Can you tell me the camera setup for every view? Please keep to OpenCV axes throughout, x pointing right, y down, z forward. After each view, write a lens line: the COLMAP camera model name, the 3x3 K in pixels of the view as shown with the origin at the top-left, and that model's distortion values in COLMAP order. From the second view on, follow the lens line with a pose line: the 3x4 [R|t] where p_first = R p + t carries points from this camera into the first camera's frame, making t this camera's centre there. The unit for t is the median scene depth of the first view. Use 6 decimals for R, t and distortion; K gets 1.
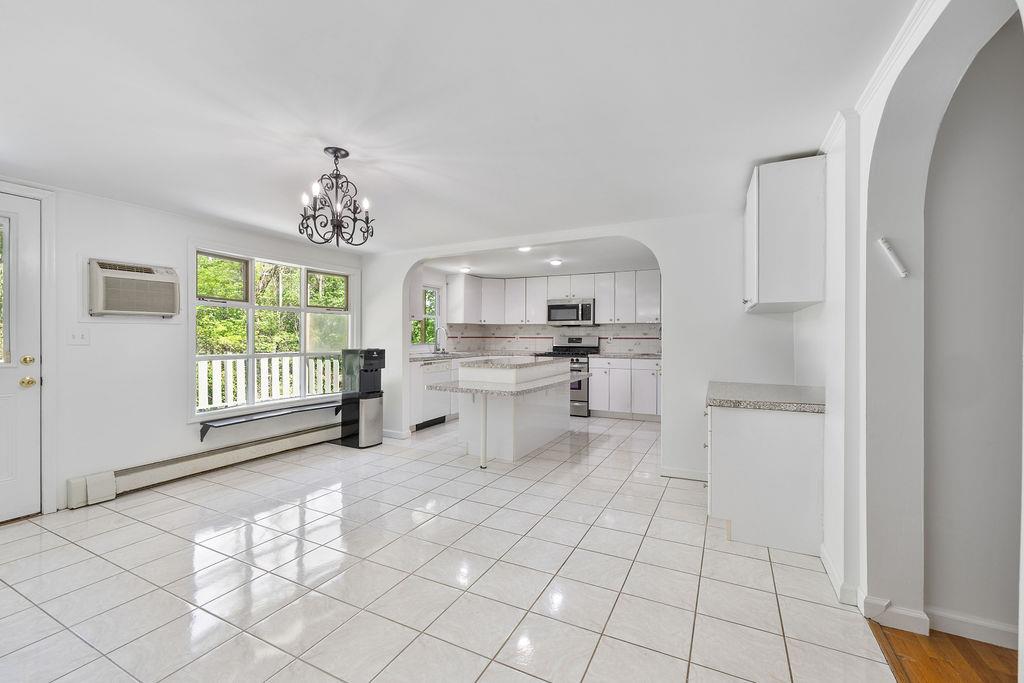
lens RADIAL K [[428.0, 0, 512.2], [0, 428.0, 337.6], [0, 0, 1]] dist [-0.000209, 0.000016]
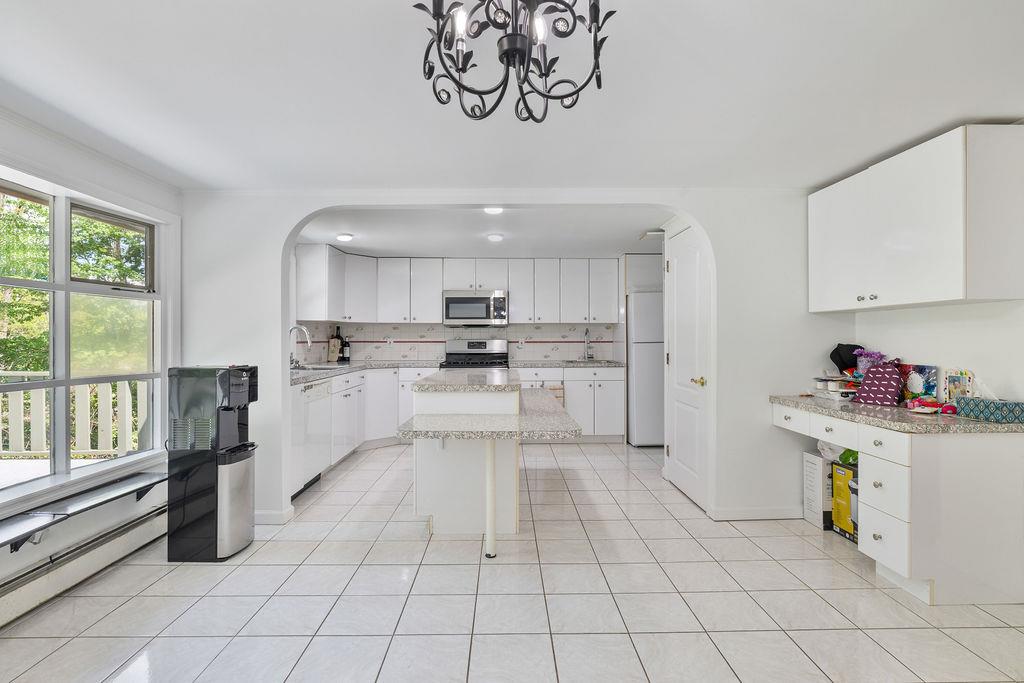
lens RADIAL K [[492.5, 0, 510.5], [0, 492.5, 343.9], [0, 0, 1]] dist [-0.001066, -0.000091]
pose [[0.887709, -0.008735, 0.460323, -0.219469], [0.005366, 0.999948, 0.008625, -0.003124], [-0.460374, -0.005186, 0.887710, 0.219119]]
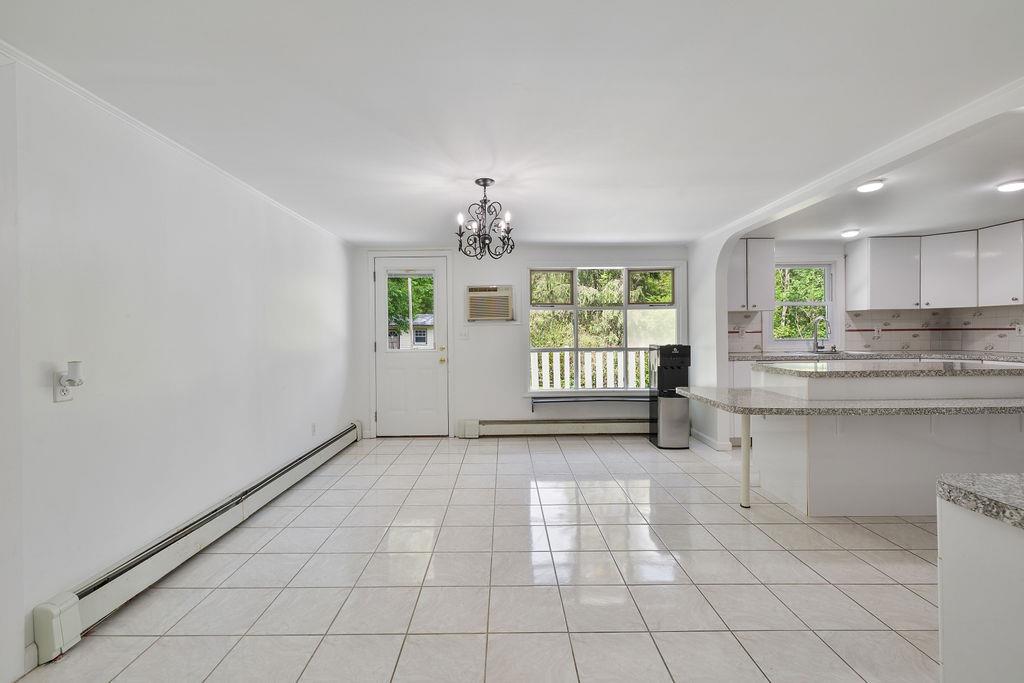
lens RADIAL K [[442.1, 0, 511.9], [0, 442.1, 336.2], [0, 0, 1]] dist [0.003217, 0.000534]
pose [[0.457260, -0.003802, -0.889325, 0.263969], [0.011014, 0.999938, 0.001389, 0.001421], [0.889265, -0.010430, 0.457274, 0.174662]]
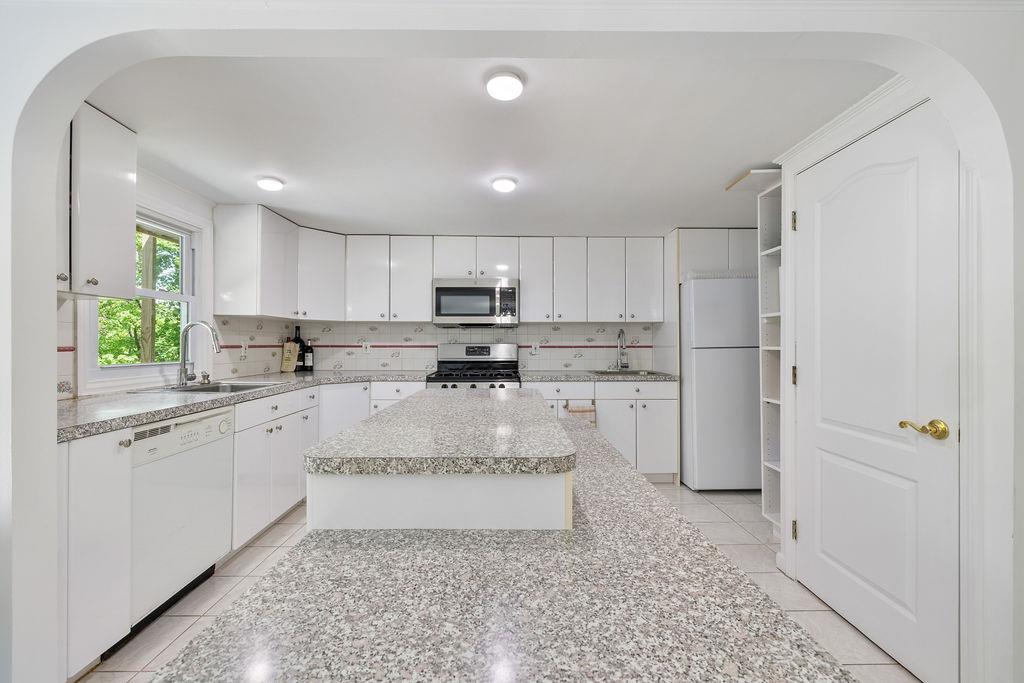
lens RADIAL K [[430.0, 0, 508.8], [0, 430.0, 344.1], [0, 0, 1]] dist [-0.000668, -0.000008]
pose [[0.890465, -0.003517, 0.455039, -0.089810], [0.004157, 0.999991, -0.000406, -0.002312], [-0.455033, 0.002254, 0.890472, 0.501327]]
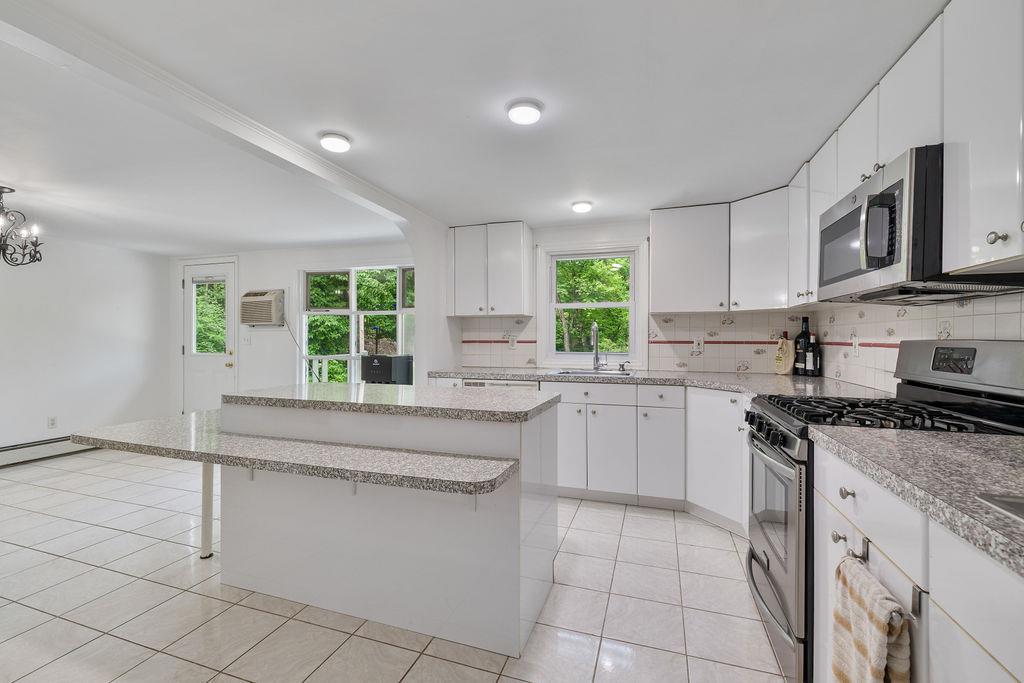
lens RADIAL K [[428.0, 0, 512.2], [0, 428.0, 337.6], [0, 0, 1]] dist [-0.000209, 0.000016]
pose [[0.142435, 0.002725, -0.989800, 0.351927], [-0.003285, 0.999992, 0.002280, -0.007175], [0.989799, 0.002926, 0.142443, 0.806655]]
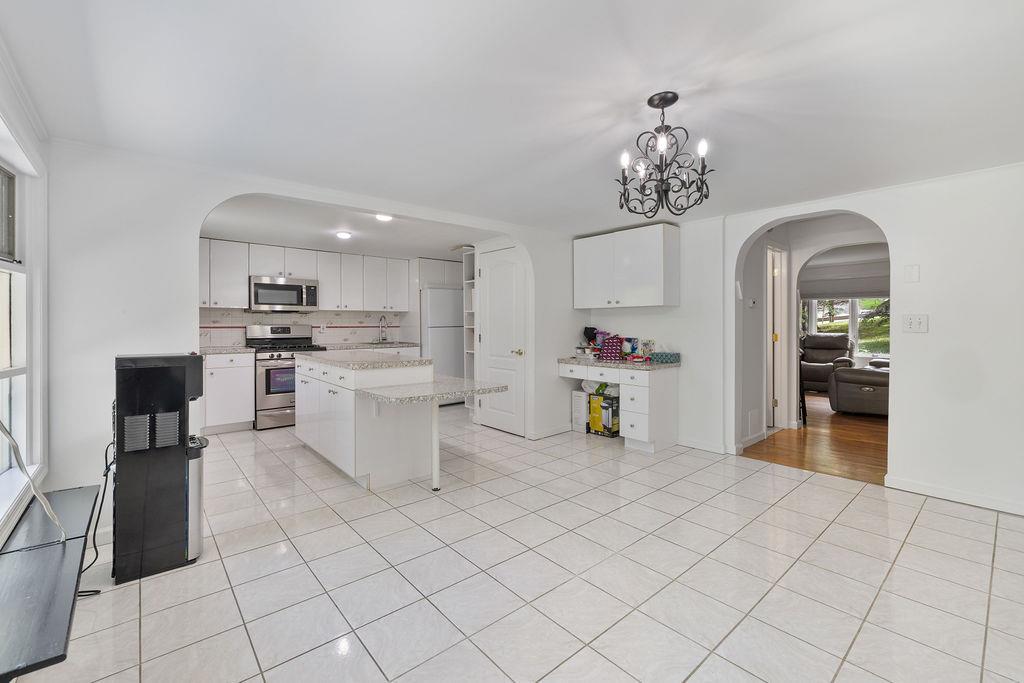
lens RADIAL K [[431.9, 0, 504.8], [0, 431.9, 331.3], [0, 0, 1]] dist [0.001230, 0.000158]
pose [[0.396169, -0.018667, 0.917988, -0.455462], [0.005354, 0.999823, 0.018020, -0.004170], [-0.918162, -0.002224, 0.396199, 0.338977]]
